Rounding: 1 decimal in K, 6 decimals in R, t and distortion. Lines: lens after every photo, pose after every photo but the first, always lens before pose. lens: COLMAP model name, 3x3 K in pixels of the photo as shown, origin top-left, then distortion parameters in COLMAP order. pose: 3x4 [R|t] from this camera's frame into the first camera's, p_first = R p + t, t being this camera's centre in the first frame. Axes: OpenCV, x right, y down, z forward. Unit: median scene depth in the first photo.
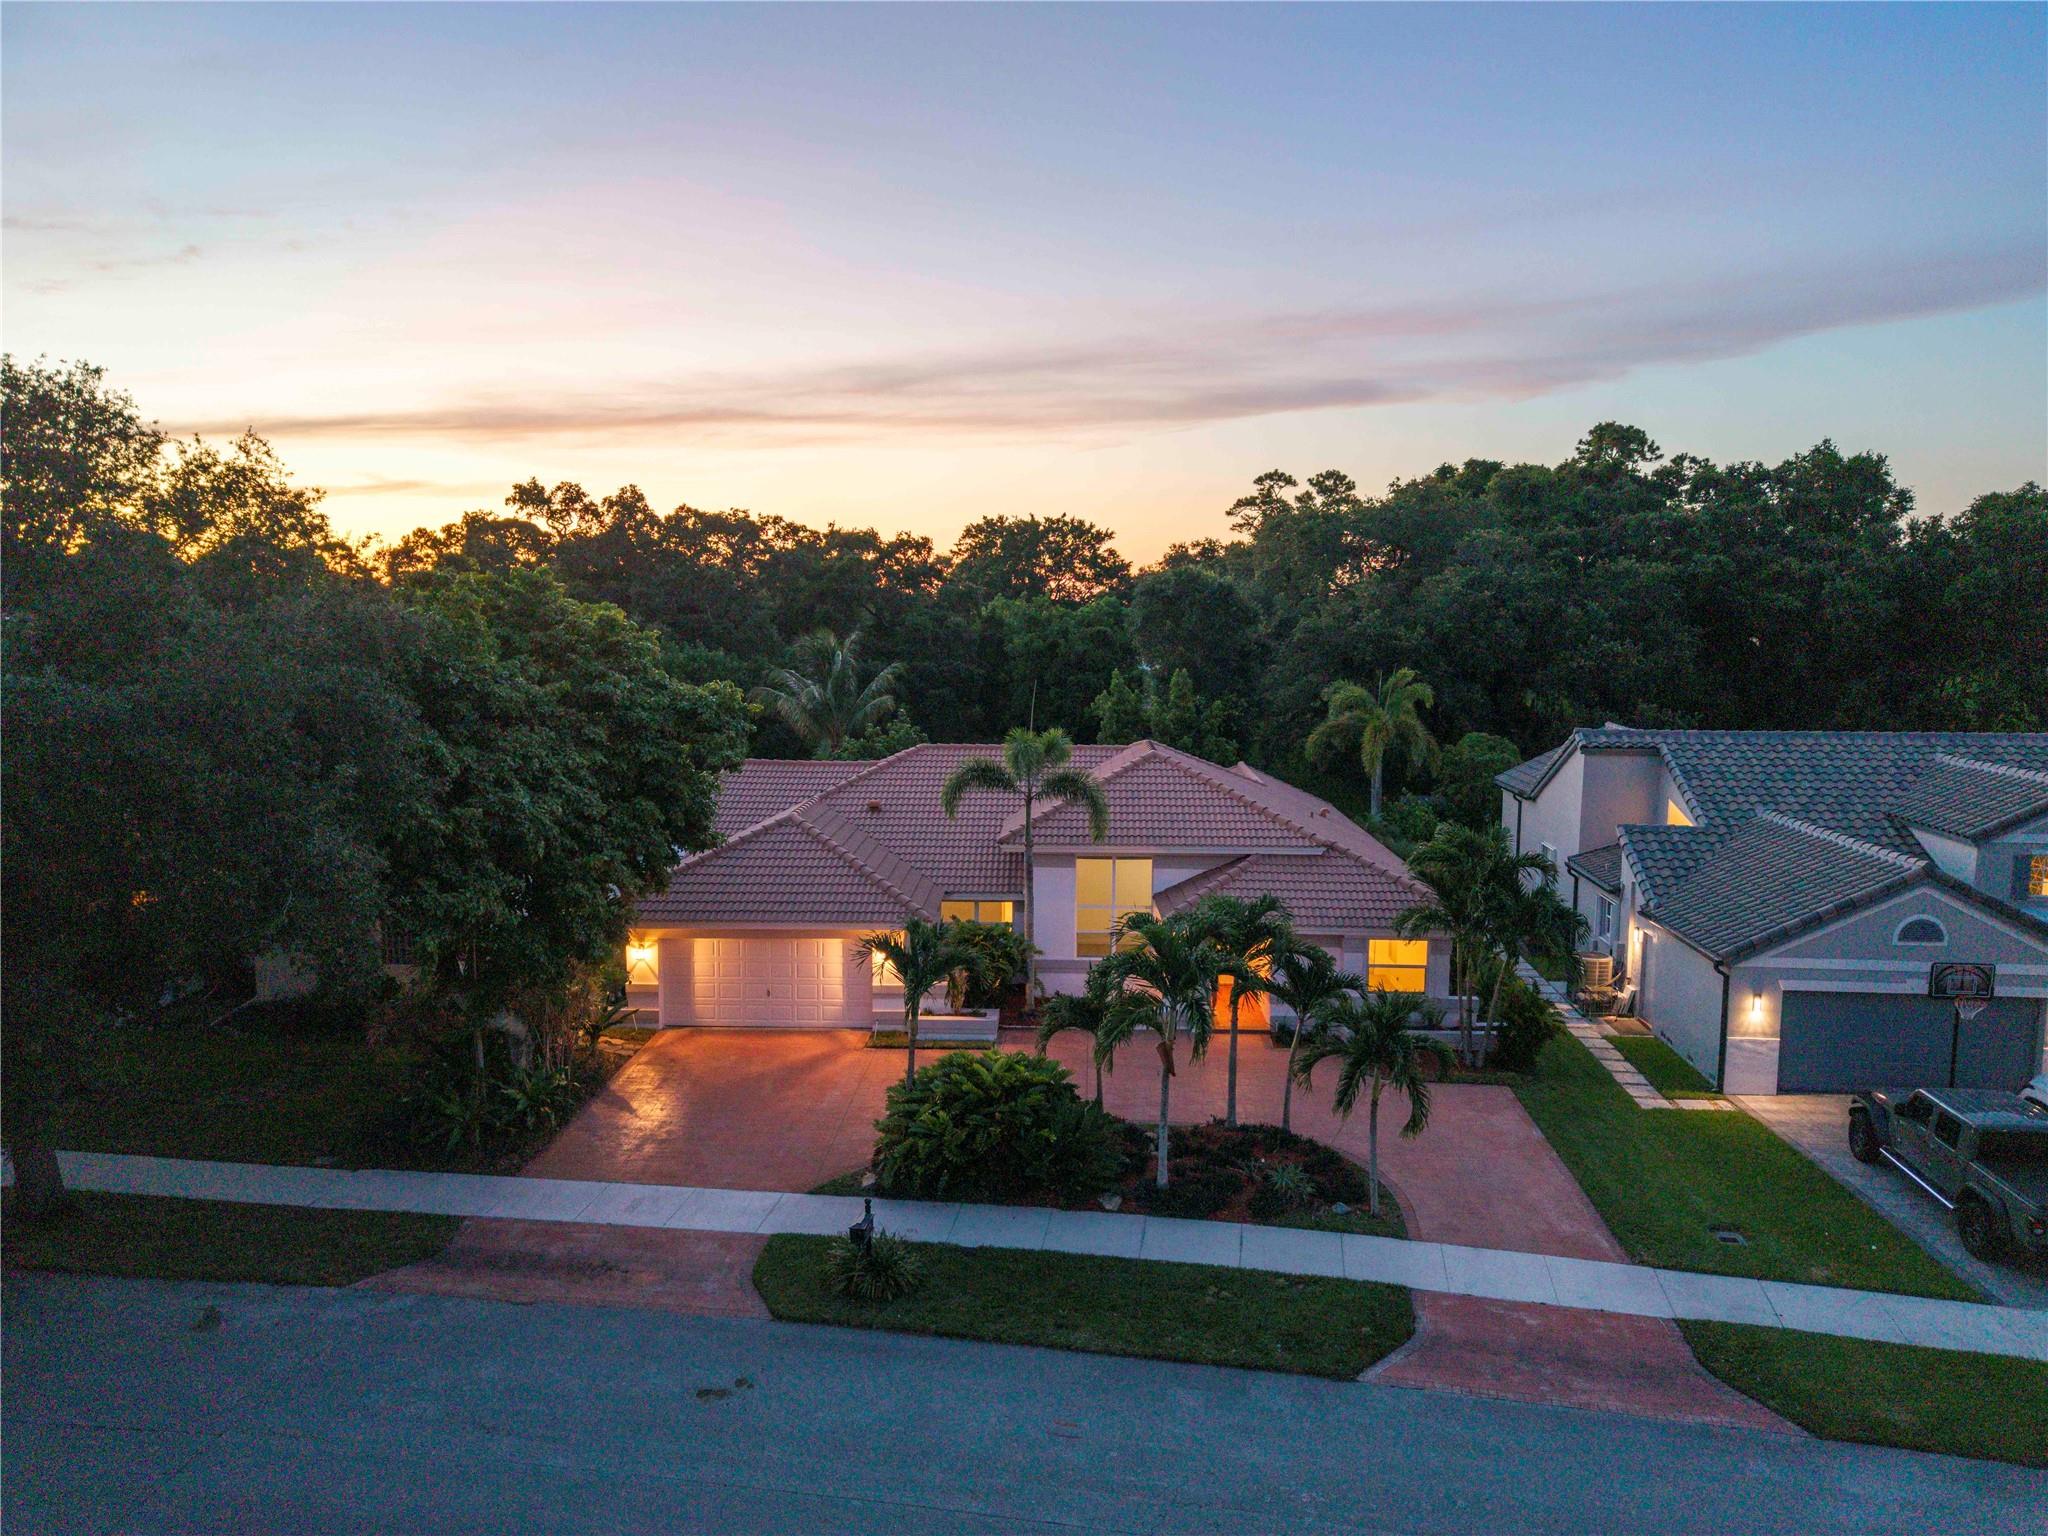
lens RADIAL K [[1393.8, 0, 1021.8], [0, 1393.8, 769.8], [0, 0, 1]] dist [0.019923, -0.014212]
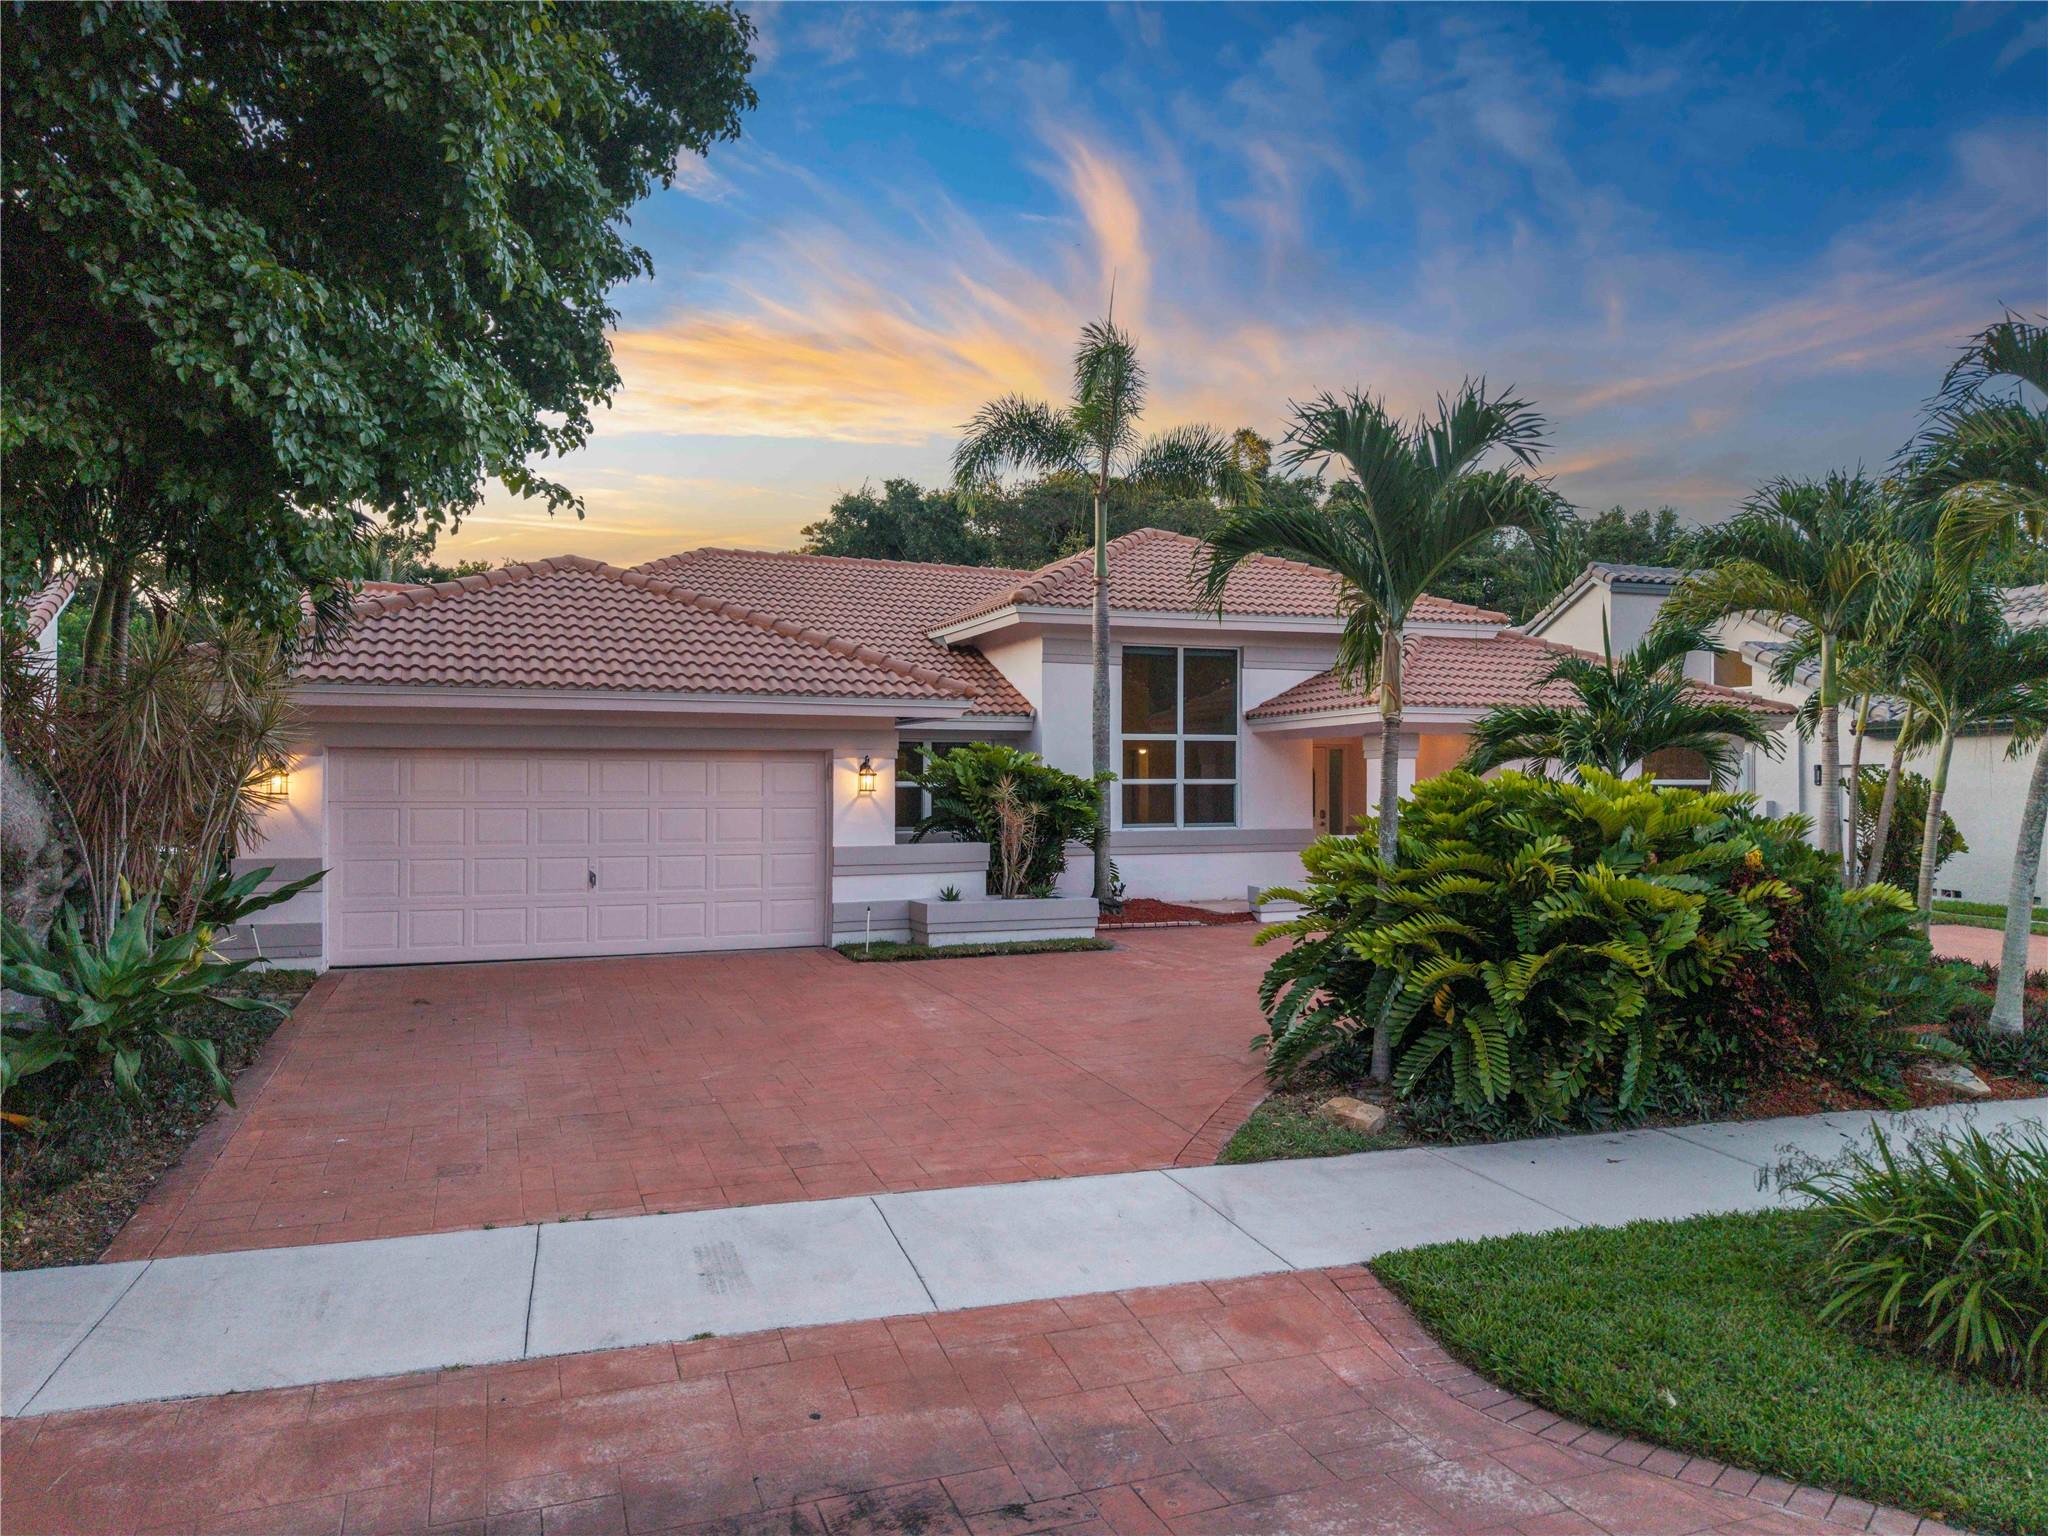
lens RADIAL K [[1393.8, 0, 1028.6], [0, 1393.8, 763.6], [0, 0, 1]] dist [0.019923, -0.014212]
pose [[0.909473, 0.004810, 0.415734, -0.312743], [0.049261, 0.991643, -0.119239, 0.239079], [-0.412833, 0.128924, 0.901636, 0.693973]]
